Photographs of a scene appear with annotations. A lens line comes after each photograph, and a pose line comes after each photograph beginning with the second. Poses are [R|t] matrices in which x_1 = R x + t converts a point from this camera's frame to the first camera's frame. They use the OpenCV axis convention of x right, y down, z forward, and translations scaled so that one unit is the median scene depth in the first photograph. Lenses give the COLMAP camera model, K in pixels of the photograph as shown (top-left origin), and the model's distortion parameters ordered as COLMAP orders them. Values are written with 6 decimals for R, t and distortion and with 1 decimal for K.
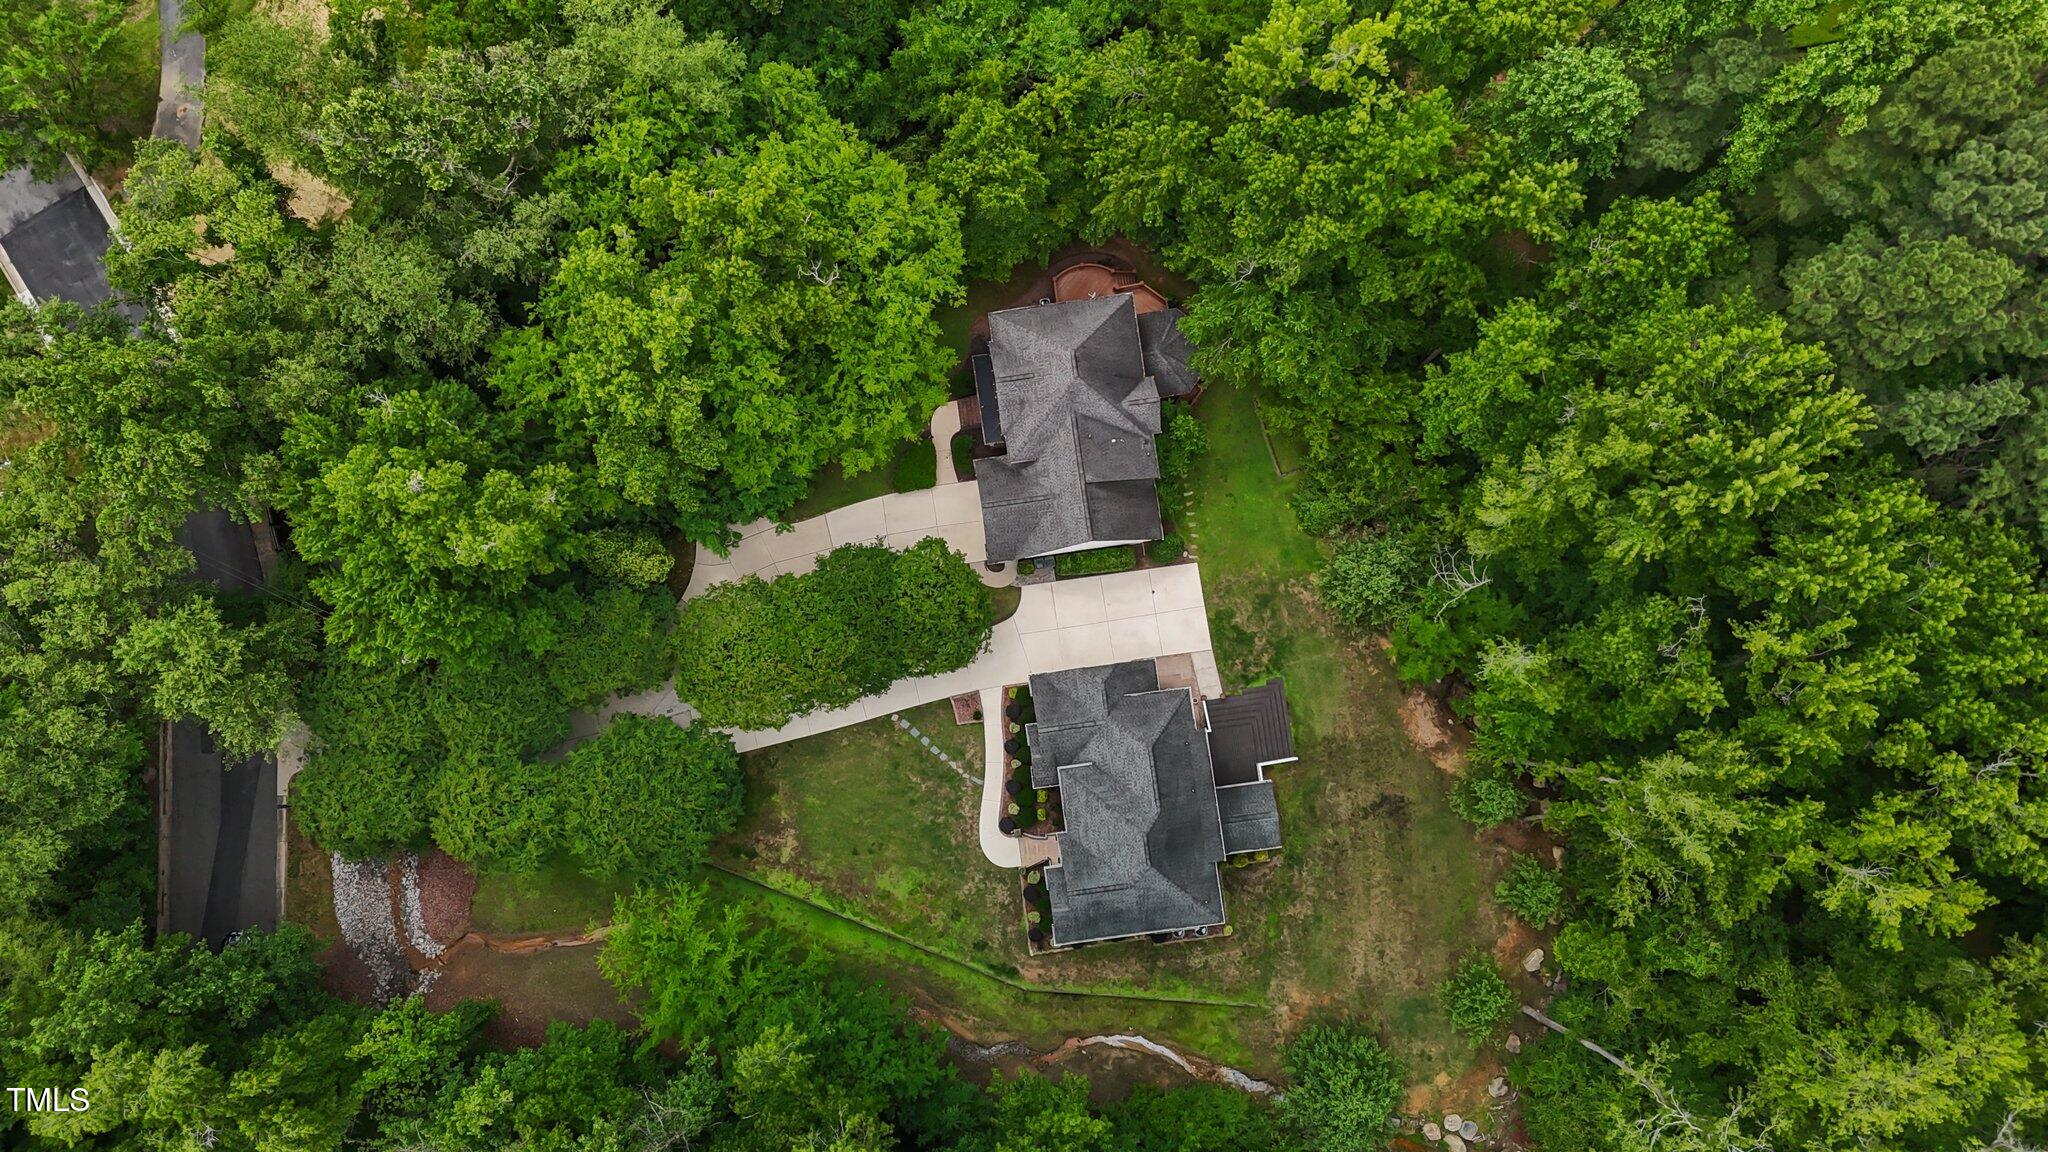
lens RADIAL K [[1511.5, 0, 1014.4], [0, 1511.5, 539.7], [0, 0, 1]] dist [0.071019, -0.064394]
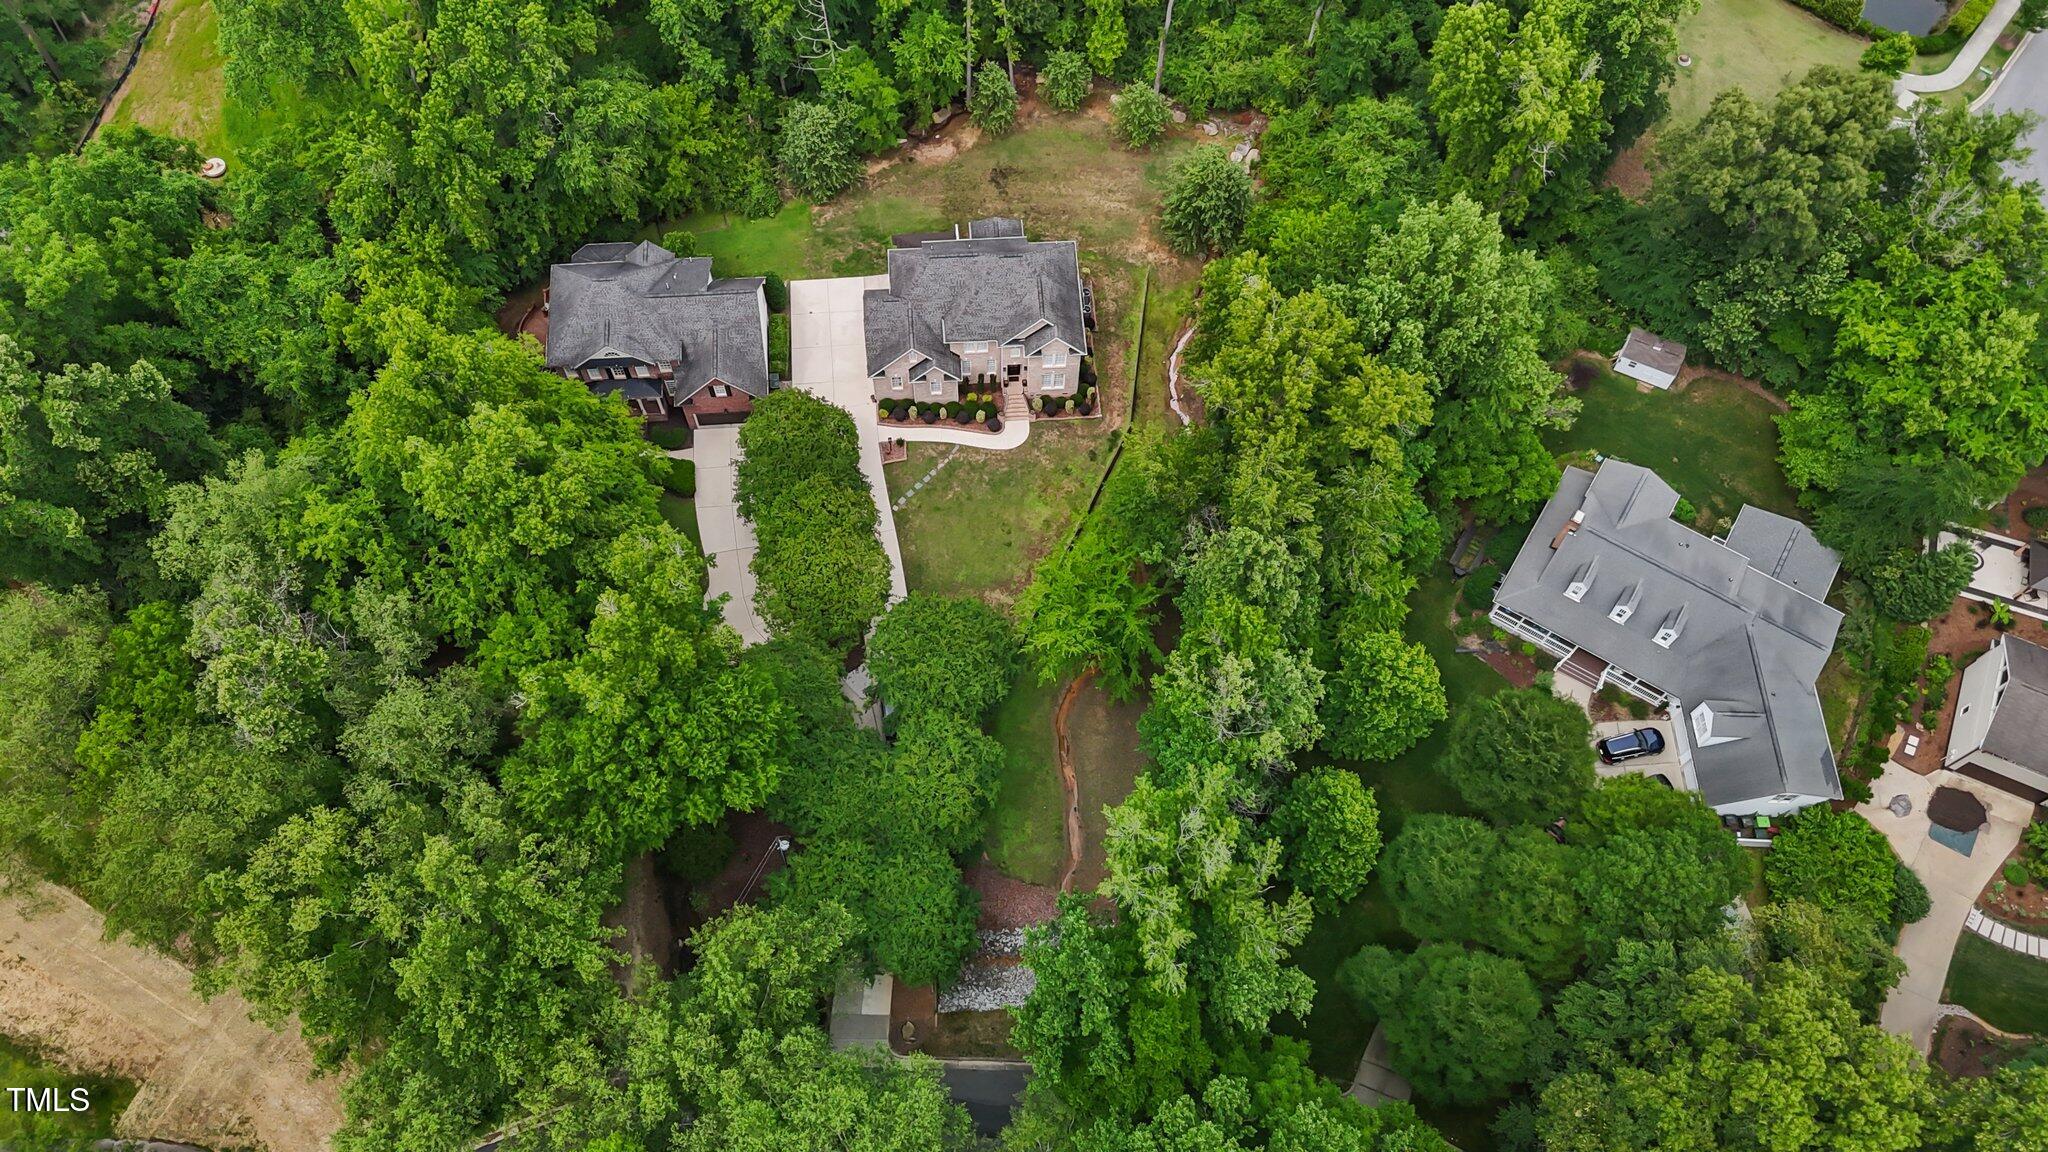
lens RADIAL K [[1511.5, 0, 1022.8], [0, 1511.5, 575.9], [0, 0, 1]] dist [0.071019, -0.064394]
pose [[0.056397, -0.900700, 0.430766, -0.615151], [0.991877, 0.099814, 0.078844, 0.128592], [-0.114011, 0.422821, 0.899013, -0.016503]]
